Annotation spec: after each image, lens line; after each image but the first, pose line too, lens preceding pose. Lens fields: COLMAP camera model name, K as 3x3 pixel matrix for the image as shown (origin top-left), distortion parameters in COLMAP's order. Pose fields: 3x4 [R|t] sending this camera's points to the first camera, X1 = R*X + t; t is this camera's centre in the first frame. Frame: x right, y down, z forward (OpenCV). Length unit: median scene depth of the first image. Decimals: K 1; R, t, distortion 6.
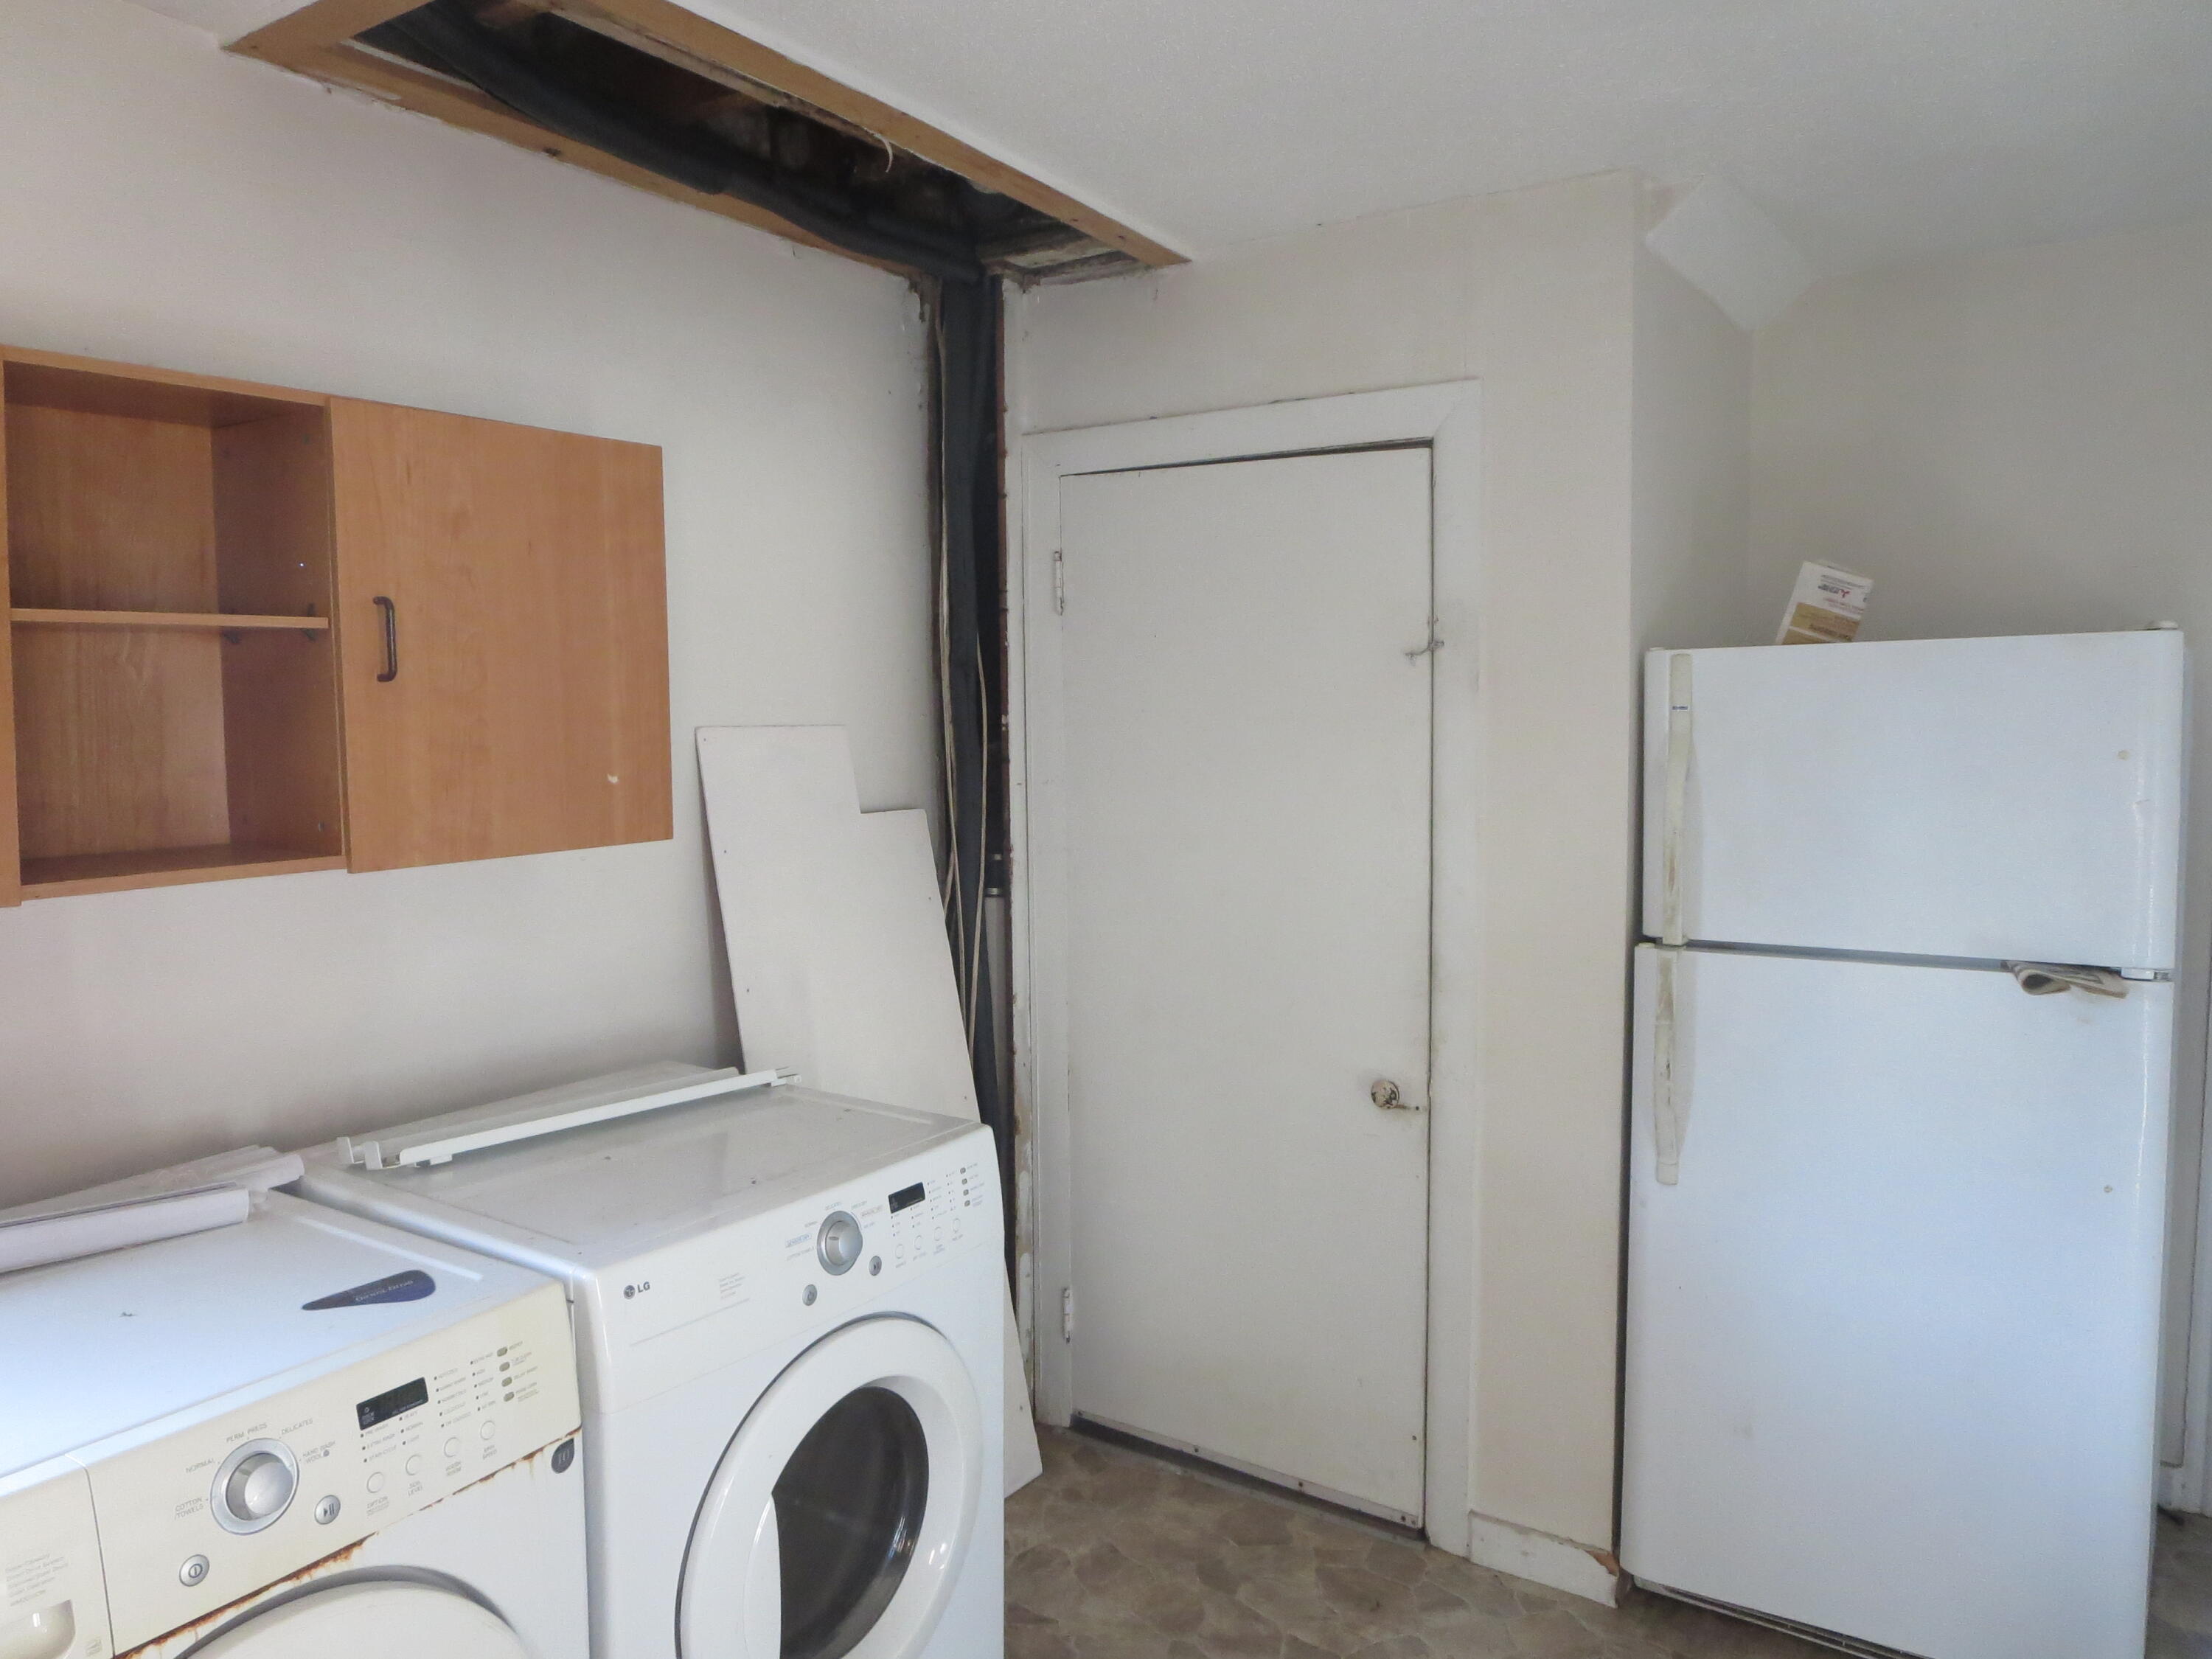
lens RADIAL K [[1559.0, 0, 1088.5], [0, 1559.0, 811.6], [0, 0, 1]] dist [-0.023634, -0.002490]
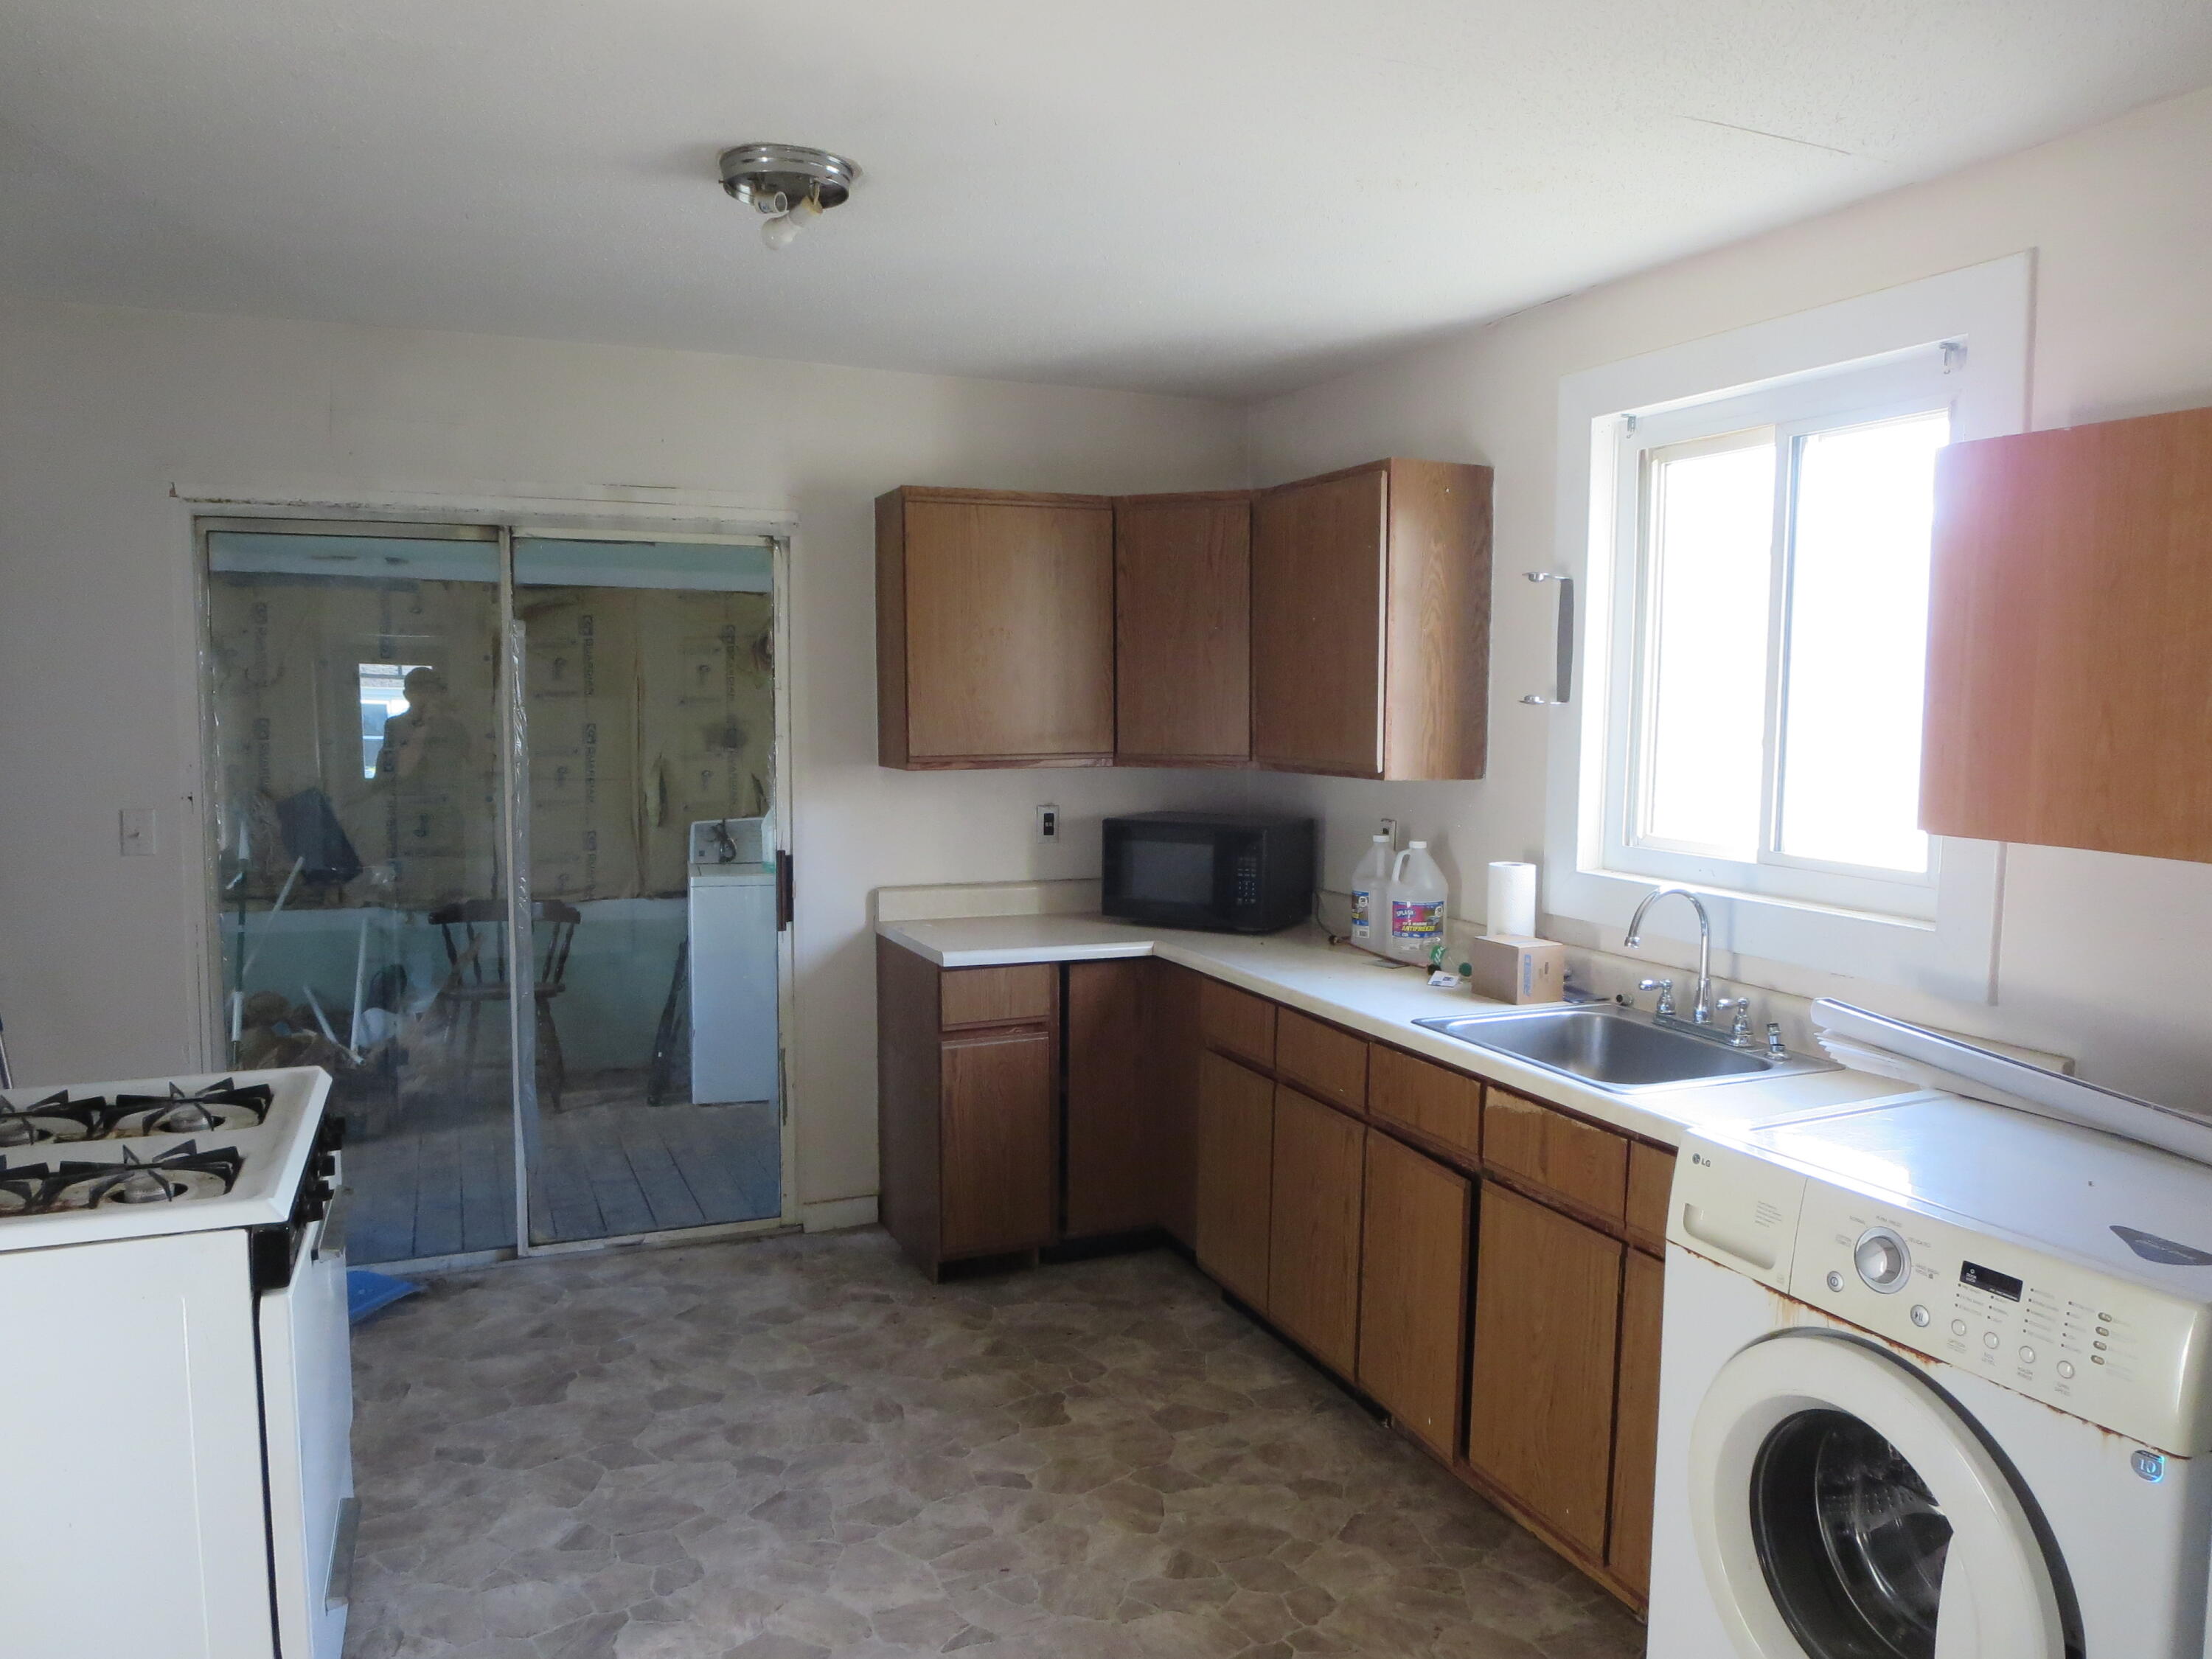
lens RADIAL K [[1559.0, 0, 1104.6], [0, 1559.0, 820.4], [0, 0, 1]] dist [-0.023634, -0.002490]
pose [[-0.539276, 0.068215, -0.839361, 0.751617], [-0.064681, 0.990414, 0.122048, -0.060717], [0.839641, 0.120109, -0.529695, 0.845333]]
